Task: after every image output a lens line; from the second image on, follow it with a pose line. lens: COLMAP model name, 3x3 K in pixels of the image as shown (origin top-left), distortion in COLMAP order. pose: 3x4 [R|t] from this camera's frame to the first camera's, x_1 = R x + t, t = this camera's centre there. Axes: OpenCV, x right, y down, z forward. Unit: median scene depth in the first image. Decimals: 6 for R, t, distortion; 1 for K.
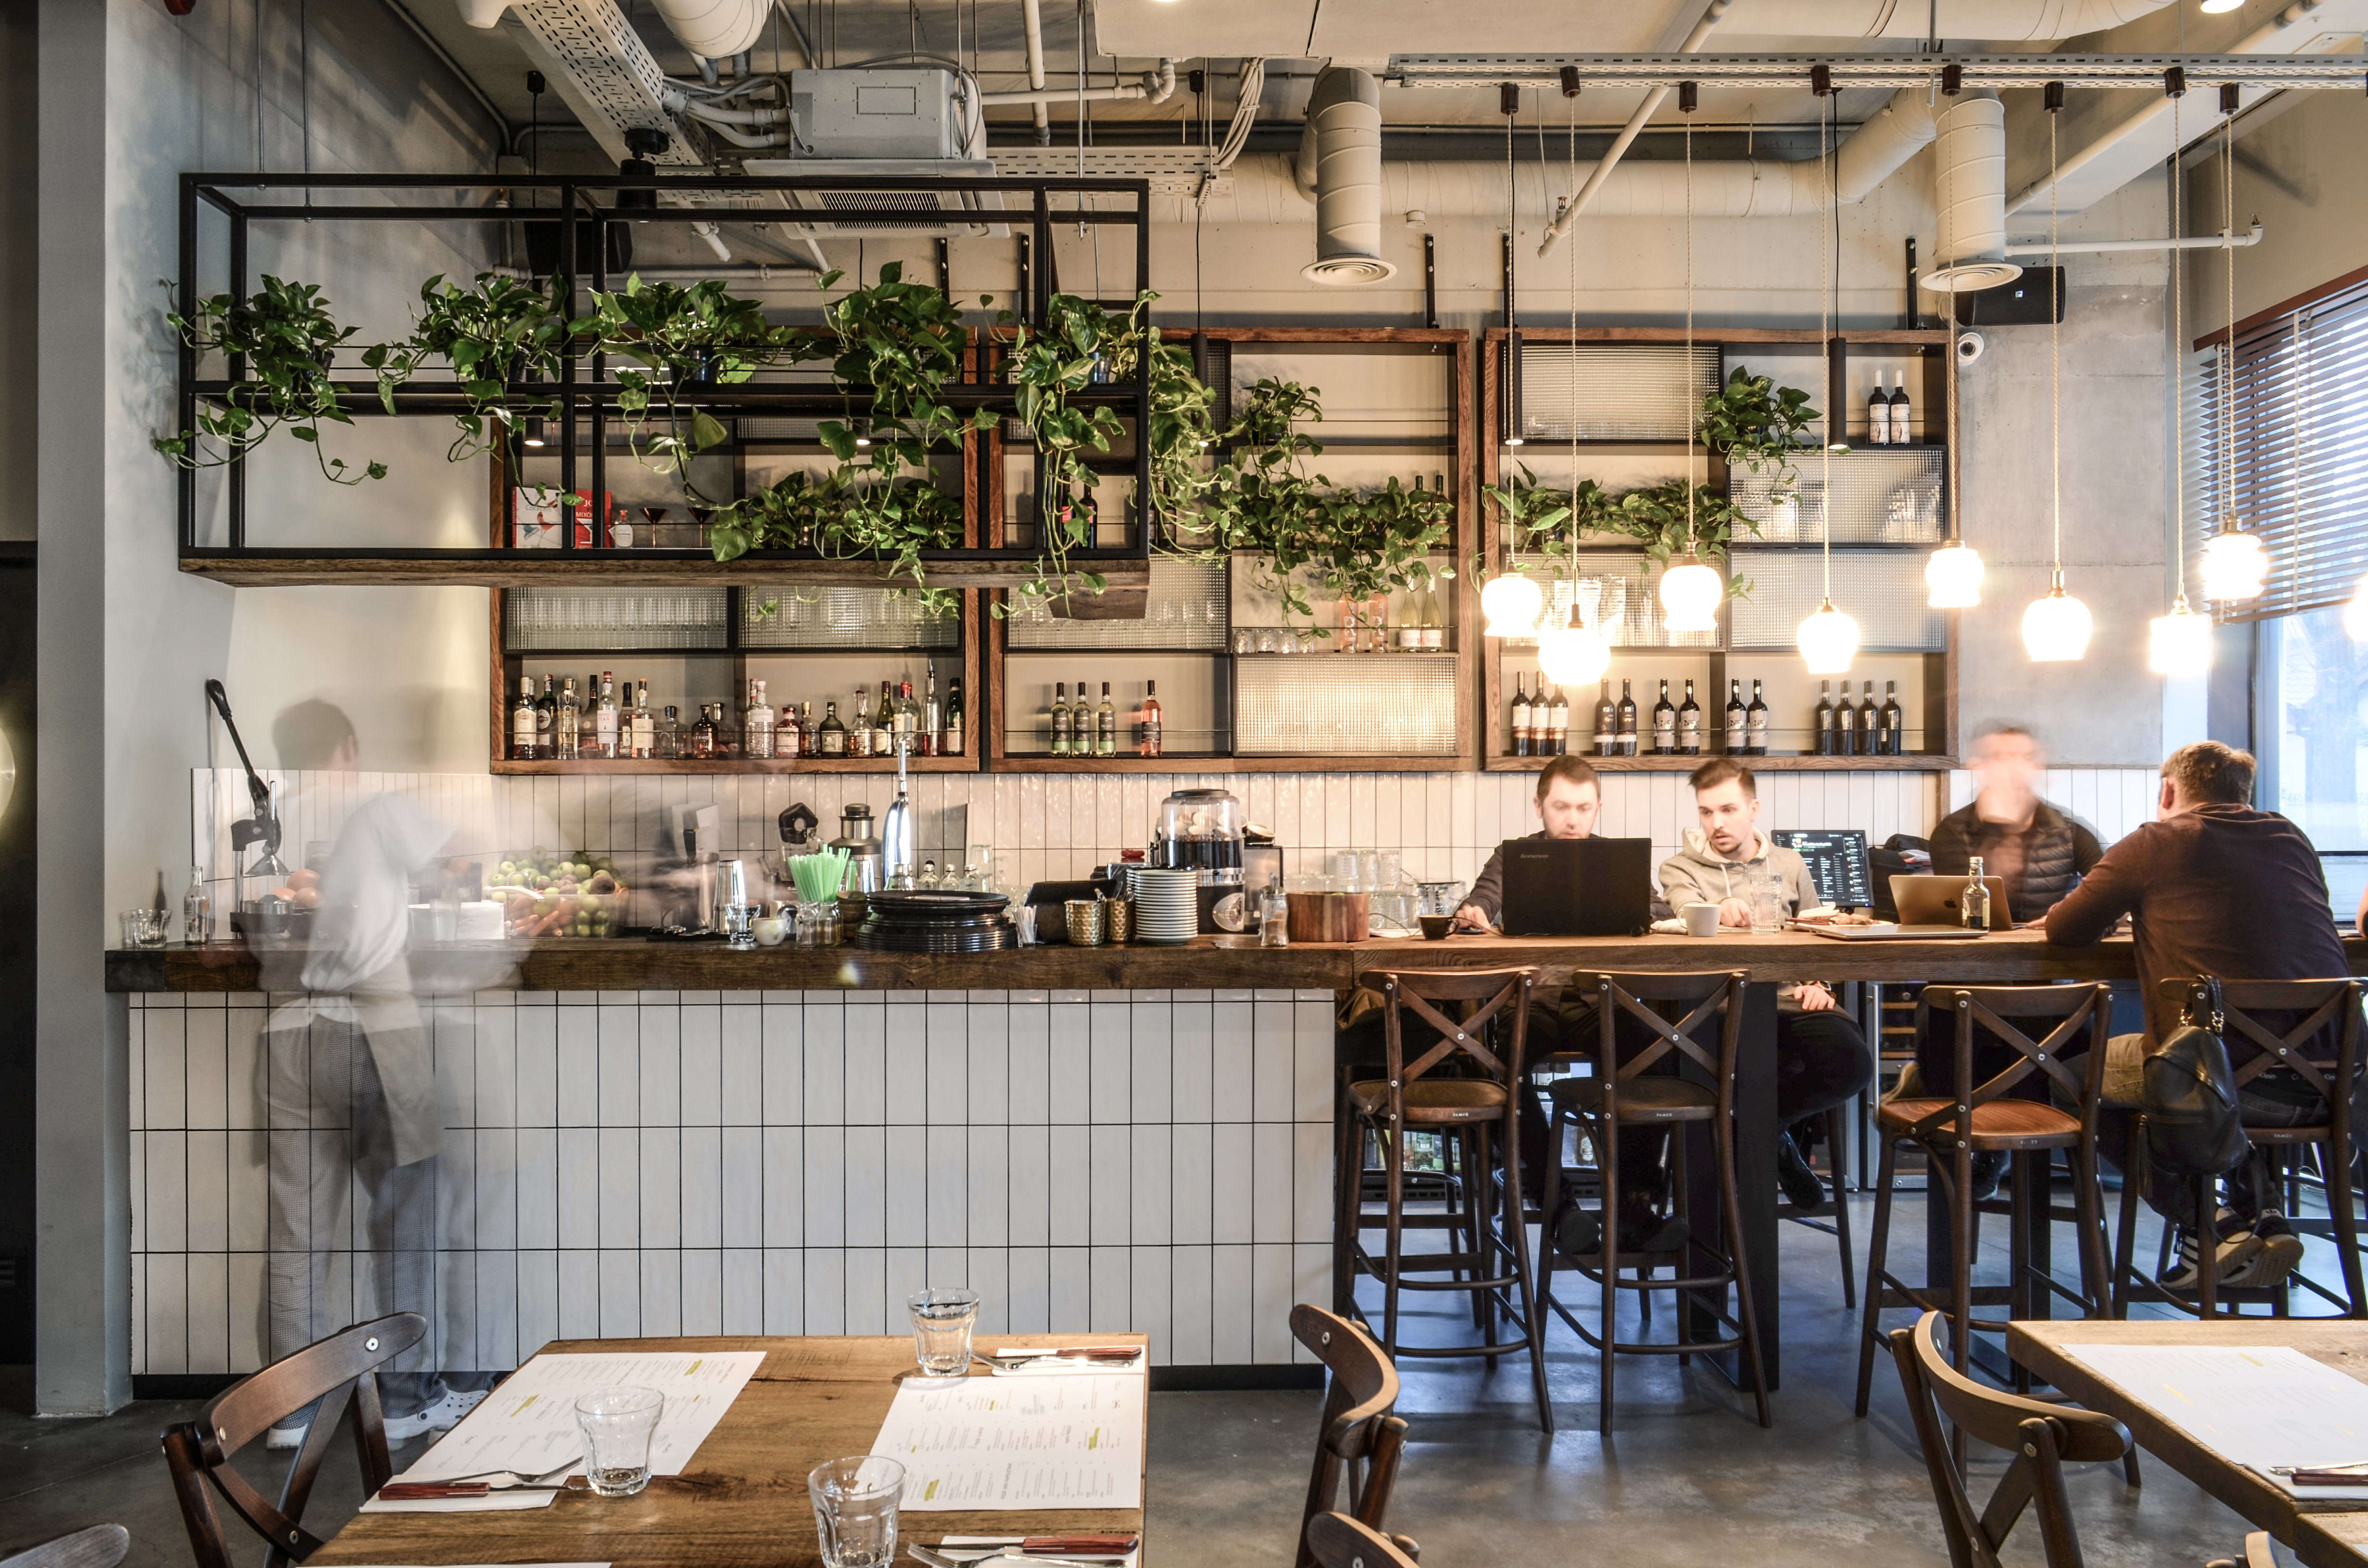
lens RADIAL K [[1831.6, 0, 1183.3], [0, 1831.6, 782.9], [0, 0, 1]] dist [-0.007336, -0.012657]
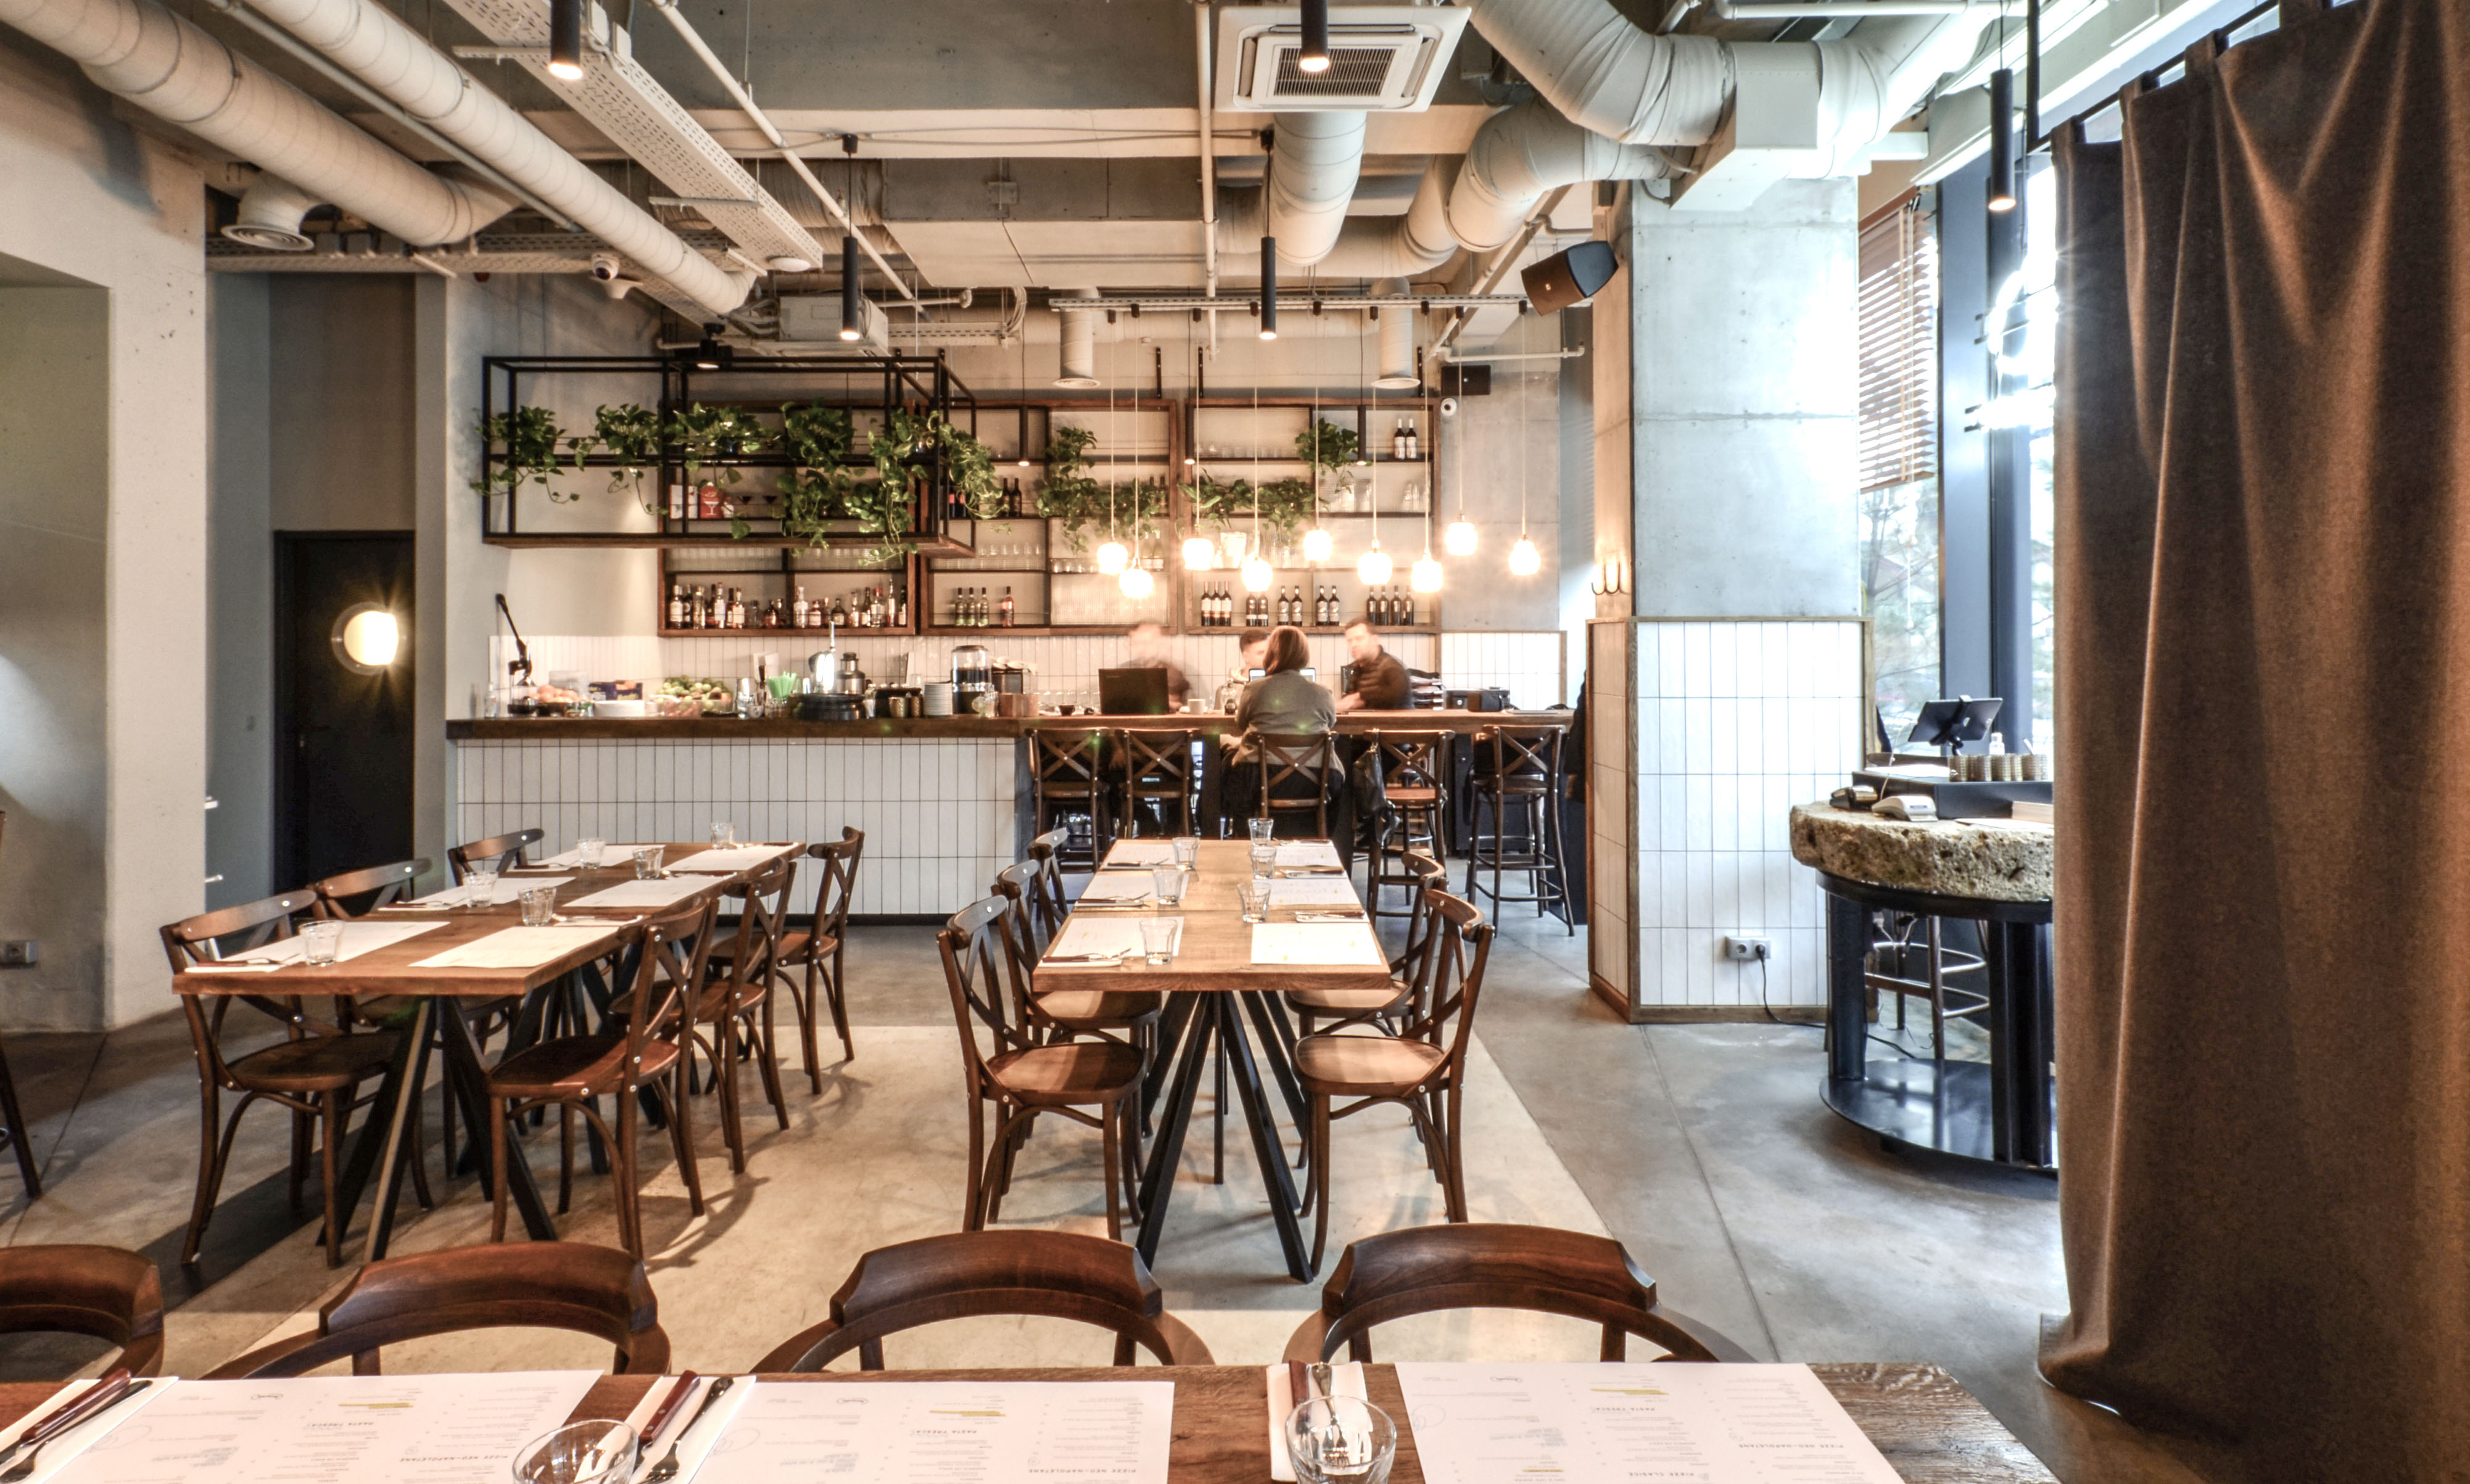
lens RADIAL K [[1292.6, 0, 1204.3], [0, 1292.6, 634.4], [0, 0, 1]] dist [0.002853, 0.000600]
pose [[0.999787, -0.001094, -0.020599, 0.213865], [0.001062, 0.999998, -0.001569, -0.004460], [0.020601, 0.001546, 0.999787, -0.326888]]
